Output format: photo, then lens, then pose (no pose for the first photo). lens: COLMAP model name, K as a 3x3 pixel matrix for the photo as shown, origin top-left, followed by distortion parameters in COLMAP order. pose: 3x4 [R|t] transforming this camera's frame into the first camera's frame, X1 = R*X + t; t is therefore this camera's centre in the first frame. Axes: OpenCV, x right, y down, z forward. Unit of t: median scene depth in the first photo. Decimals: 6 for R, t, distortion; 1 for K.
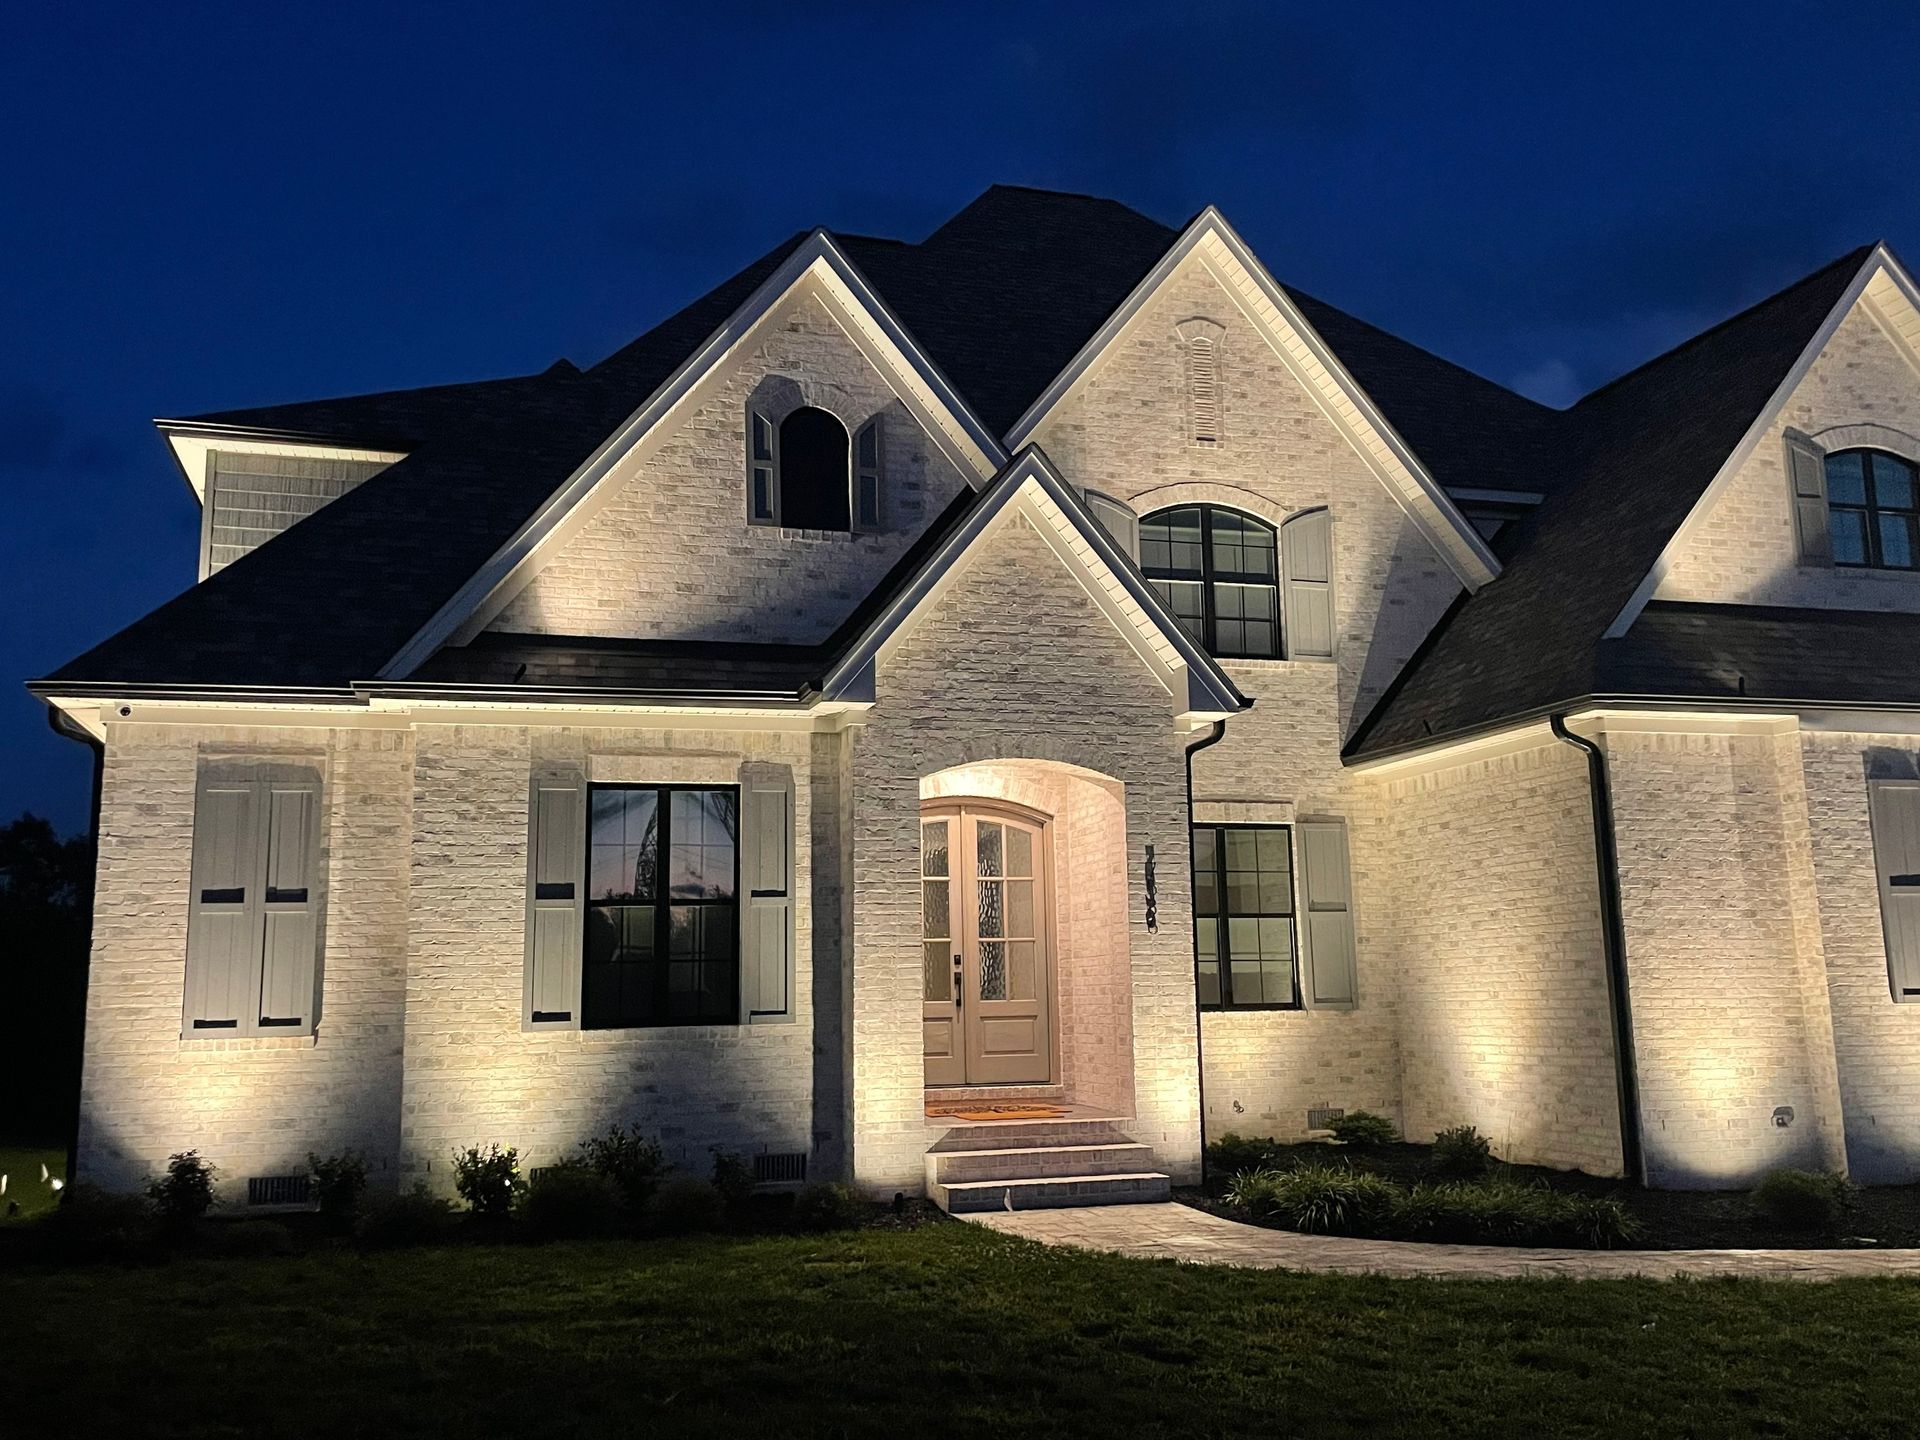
lens RADIAL K [[1753.7, 0, 961.1], [0, 1753.7, 690.3], [0, 0, 1]] dist [0.107867, -0.149762]
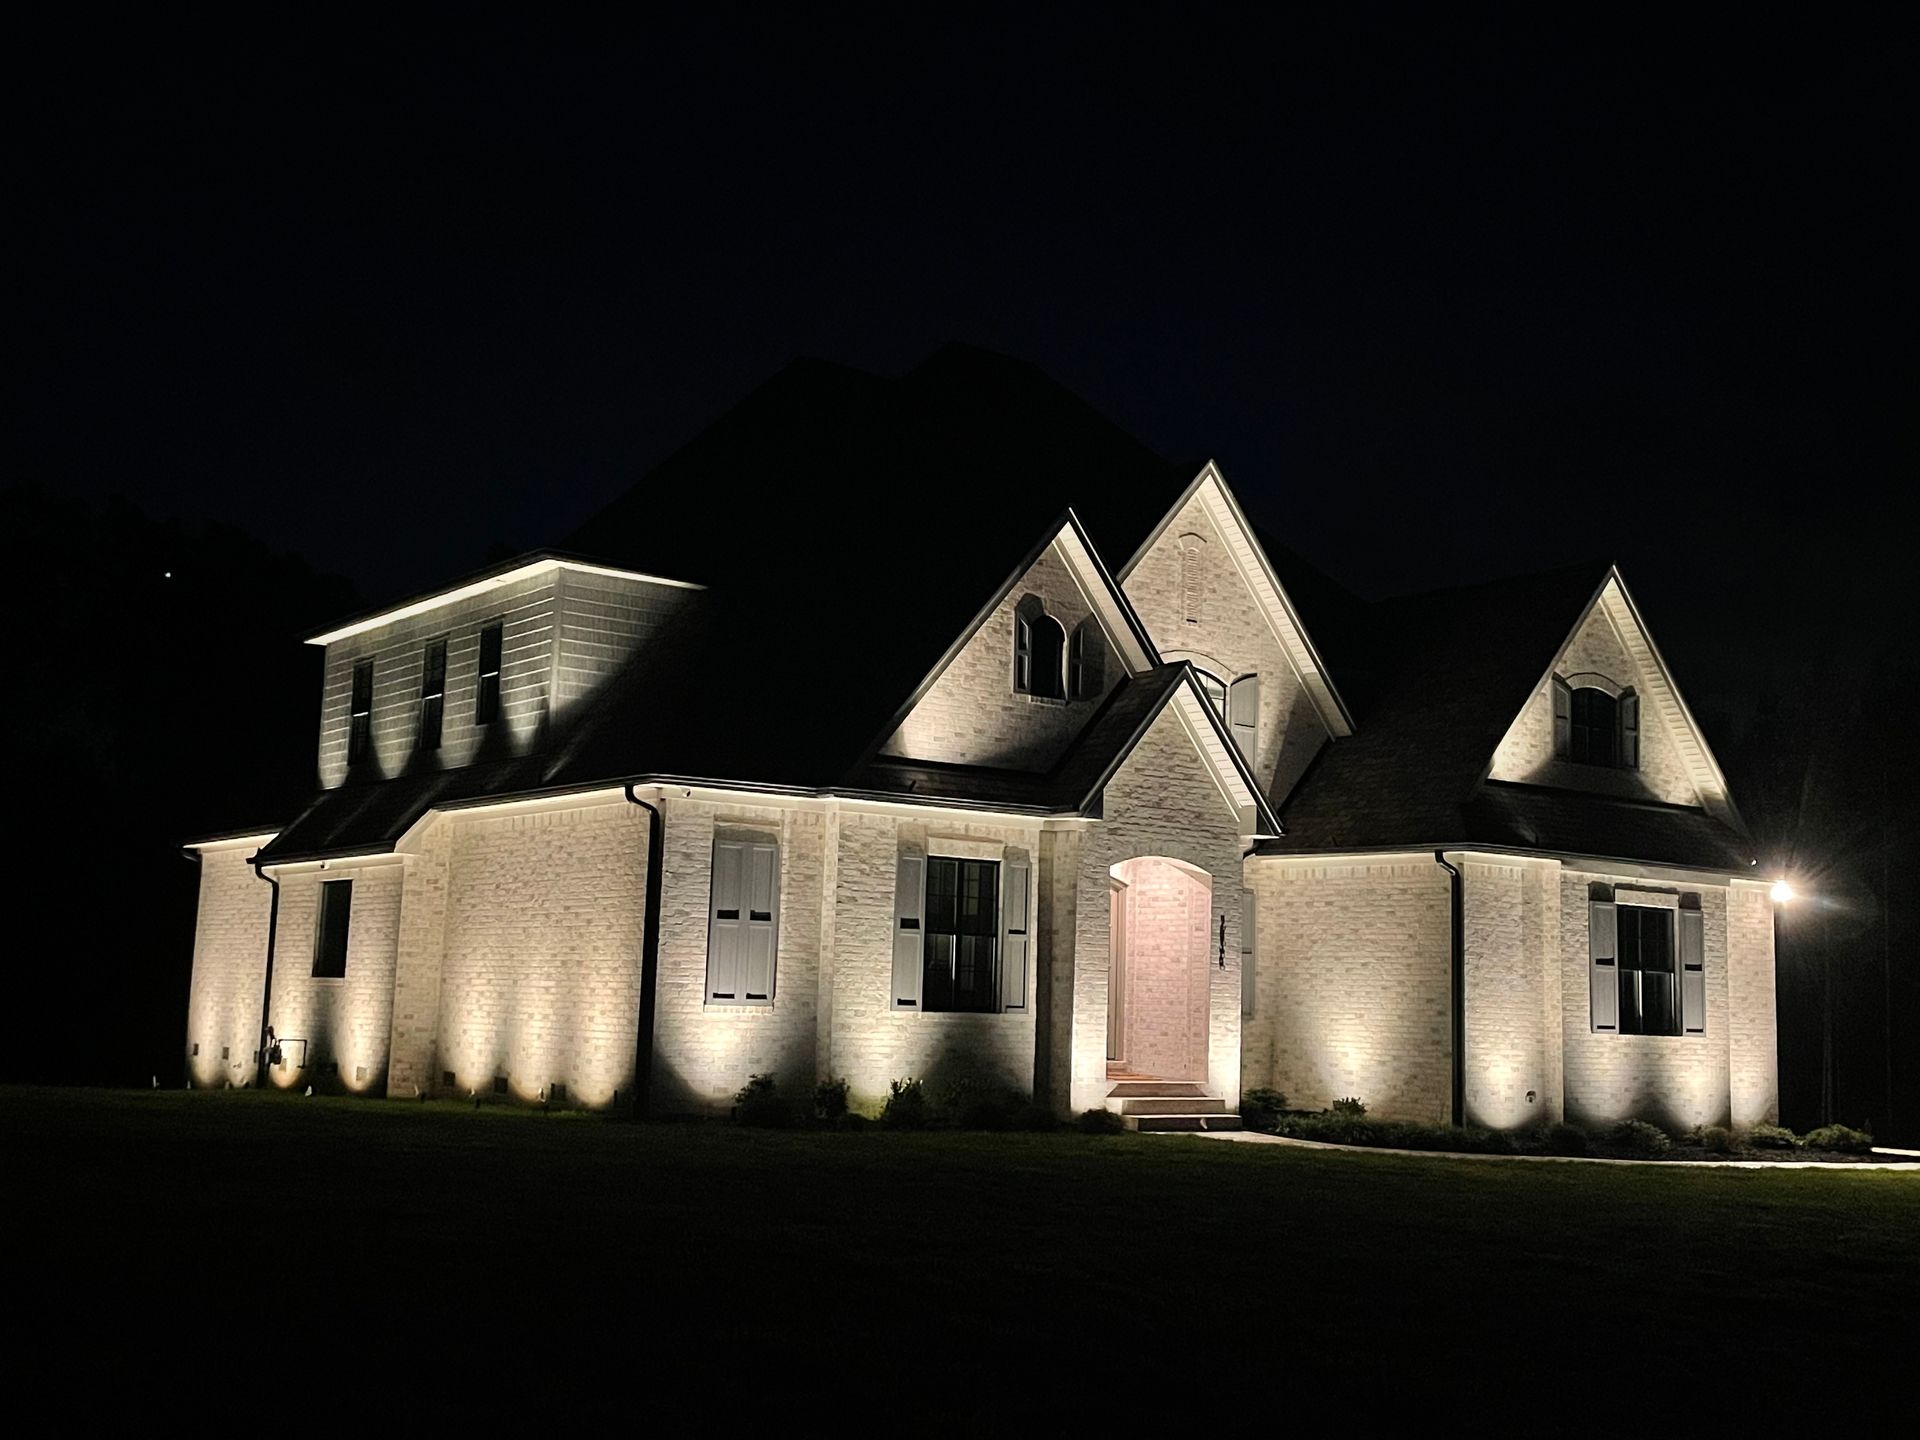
lens RADIAL K [[2174.8, 0, 962.8], [0, 2174.8, 687.8], [0, 0, 1]] dist [0.153282, -0.320420]
pose [[0.935691, 0.099356, 0.338541, -0.805715], [-0.111935, 0.993556, 0.017784, -0.126292], [-0.334593, -0.054535, 0.940783, -0.780153]]
